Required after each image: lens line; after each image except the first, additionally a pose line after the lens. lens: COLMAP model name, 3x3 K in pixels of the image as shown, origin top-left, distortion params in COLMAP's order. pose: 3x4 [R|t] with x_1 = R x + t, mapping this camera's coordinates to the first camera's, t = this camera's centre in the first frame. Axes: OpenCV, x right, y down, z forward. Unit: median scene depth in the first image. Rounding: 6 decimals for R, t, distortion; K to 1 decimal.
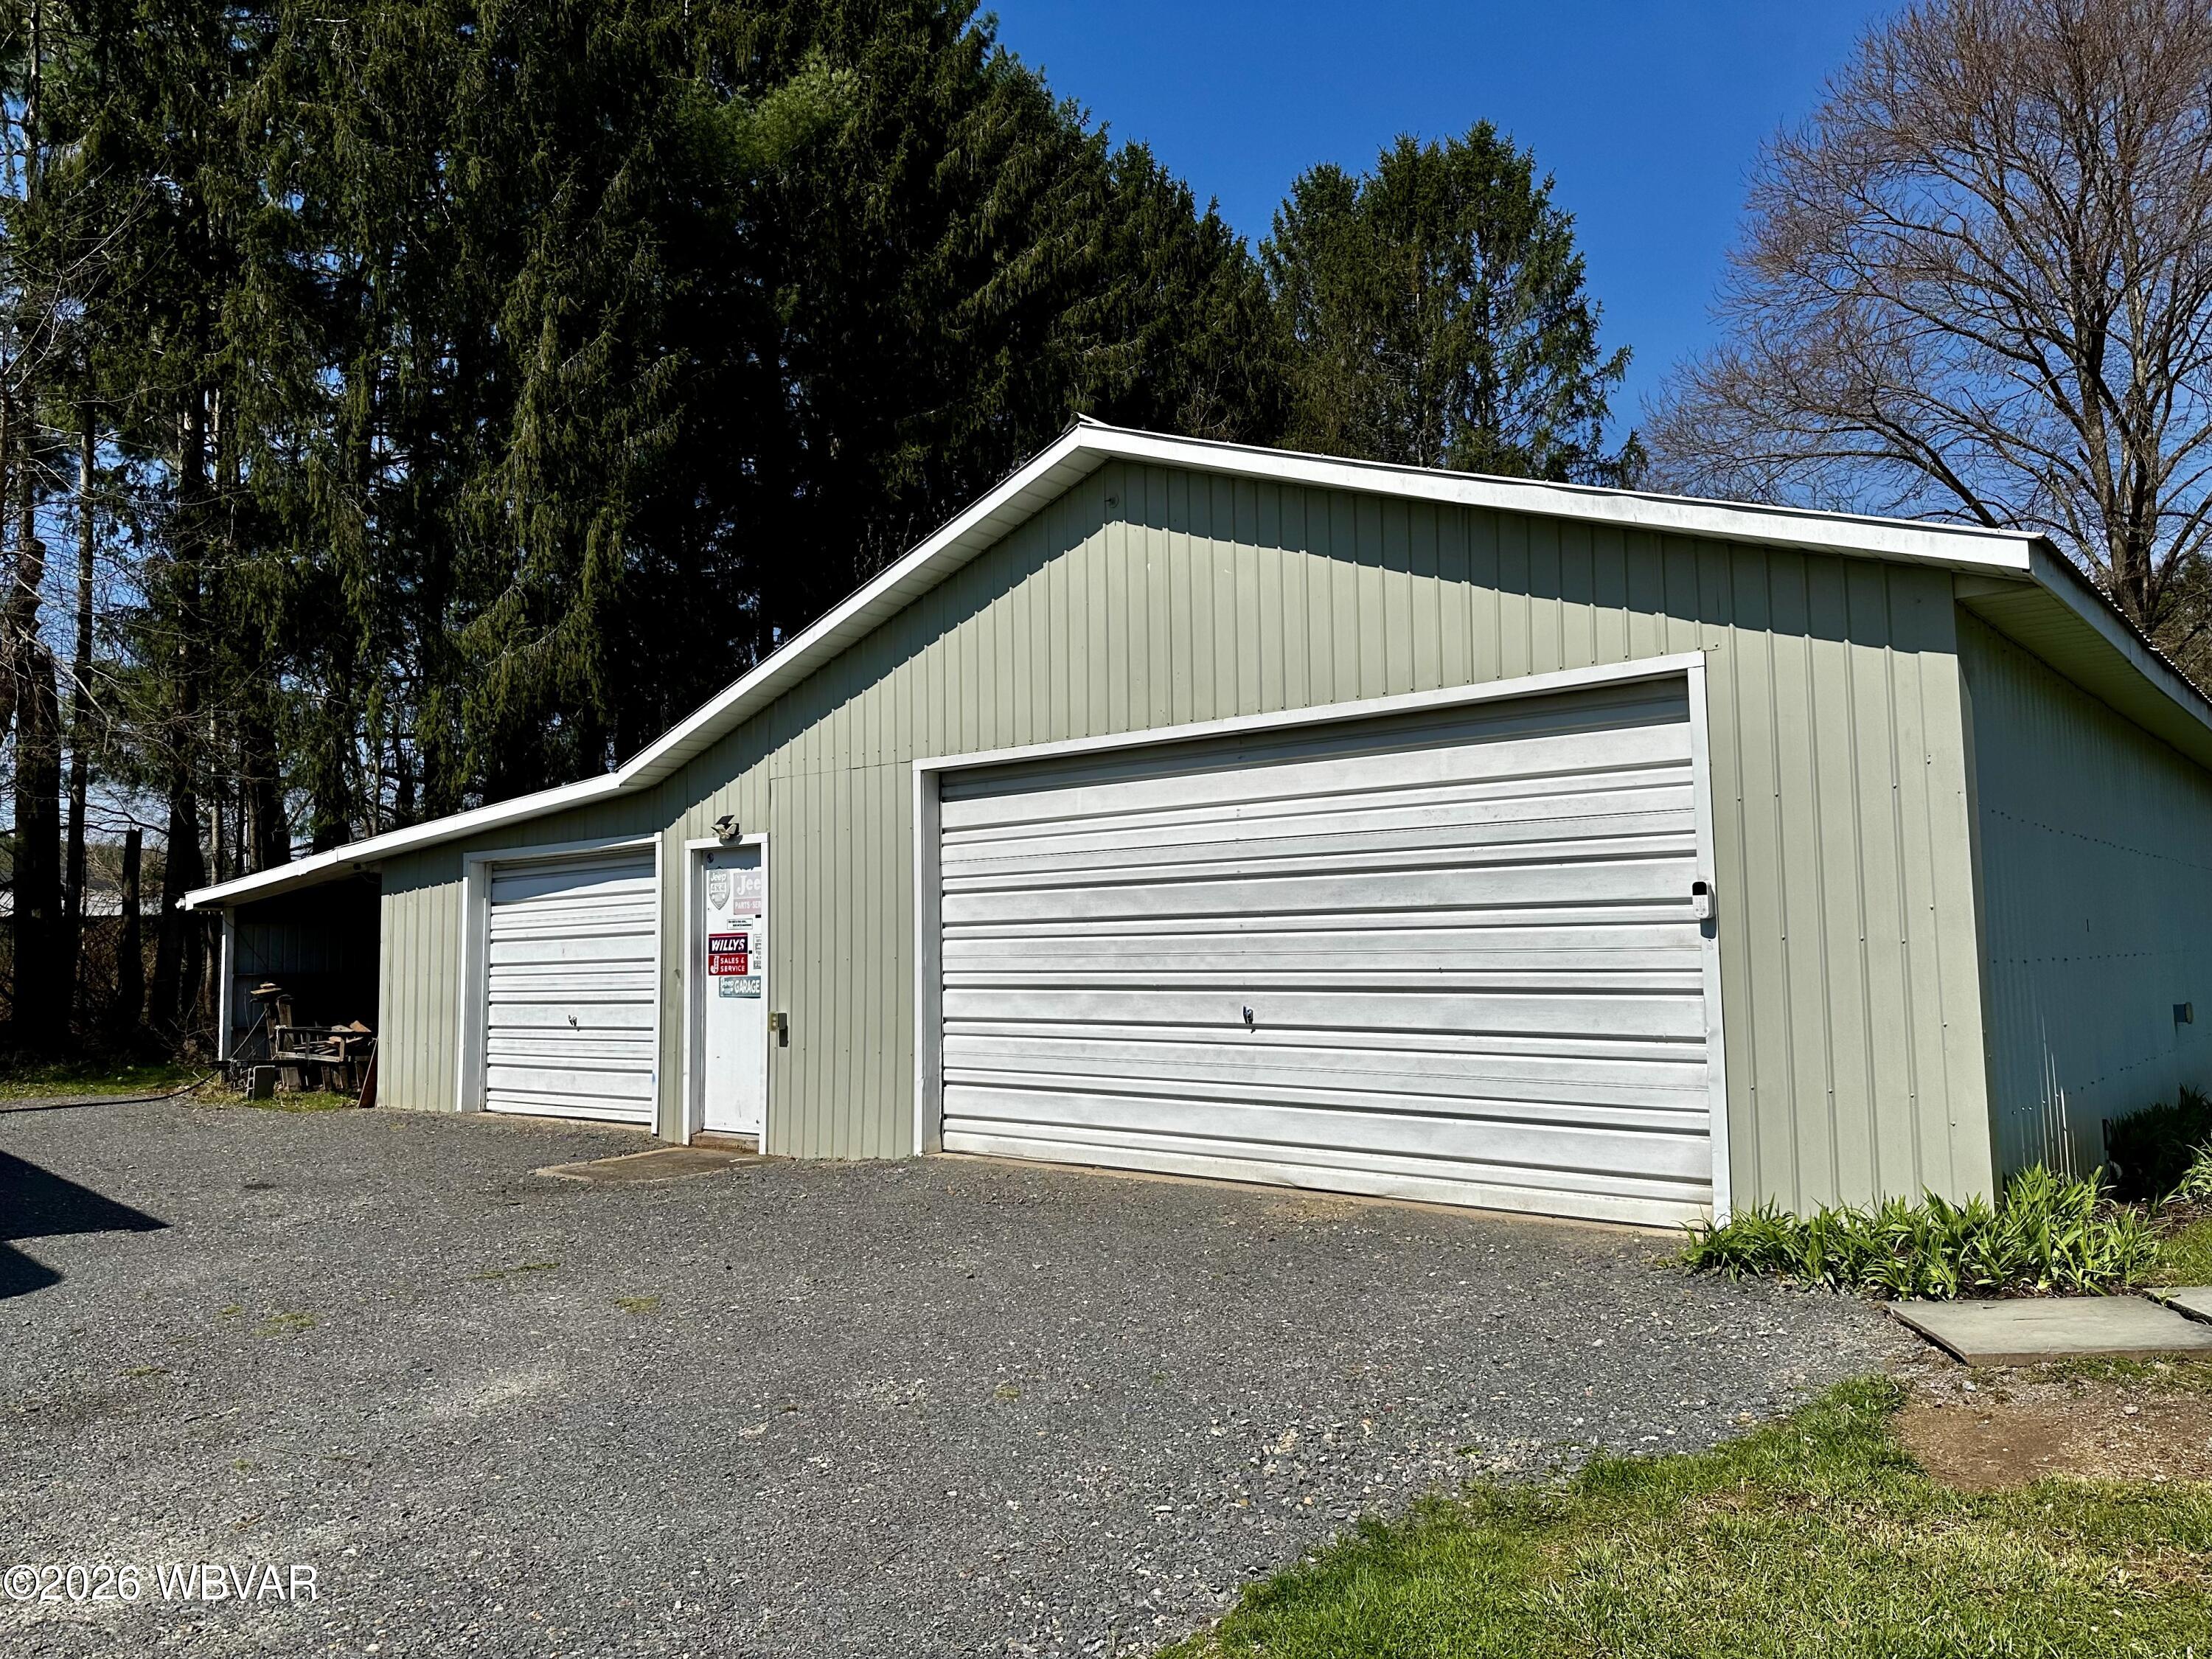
lens RADIAL K [[1550.2, 0, 1109.5], [0, 1550.2, 825.4], [0, 0, 1]] dist [0.060254, -0.077011]
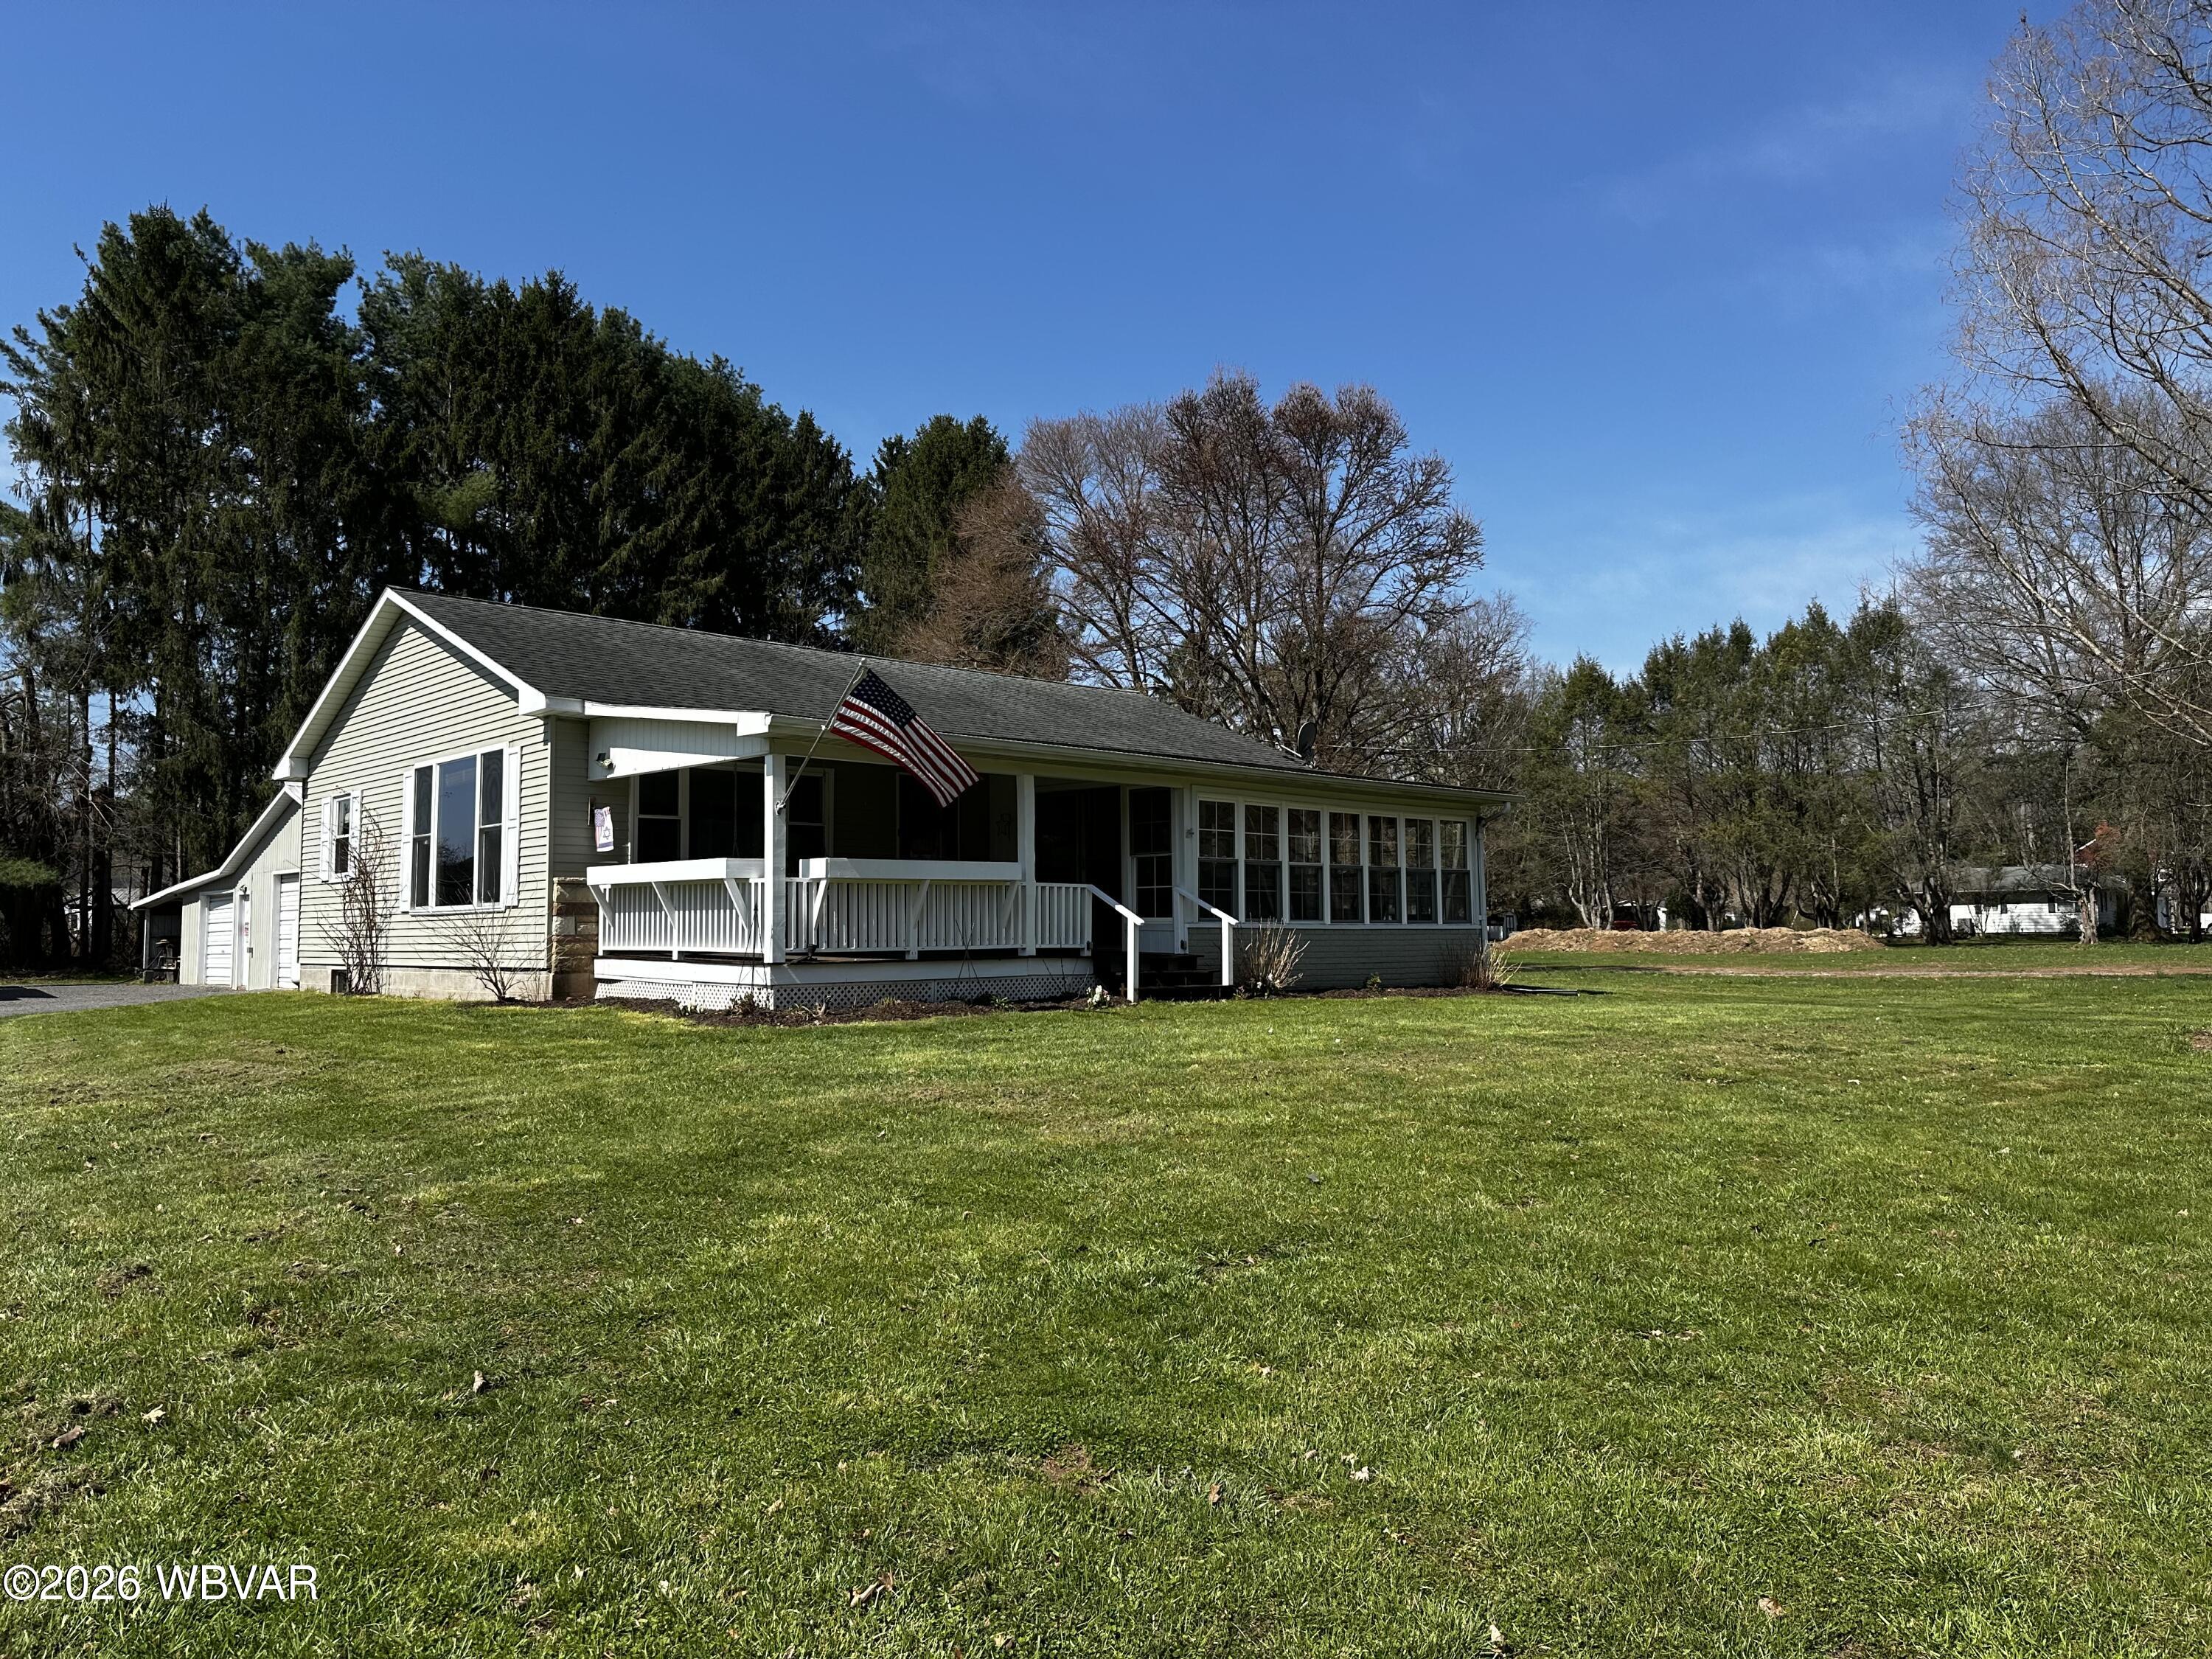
lens RADIAL K [[1550.2, 0, 1109.5], [0, 1550.2, 825.4], [0, 0, 1]] dist [0.060254, -0.077011]
pose [[0.993967, -0.002032, -0.109657, 1.505573], [0.003520, 0.999904, 0.013378, -0.133126], [0.109619, -0.013683, 0.993879, -1.597533]]
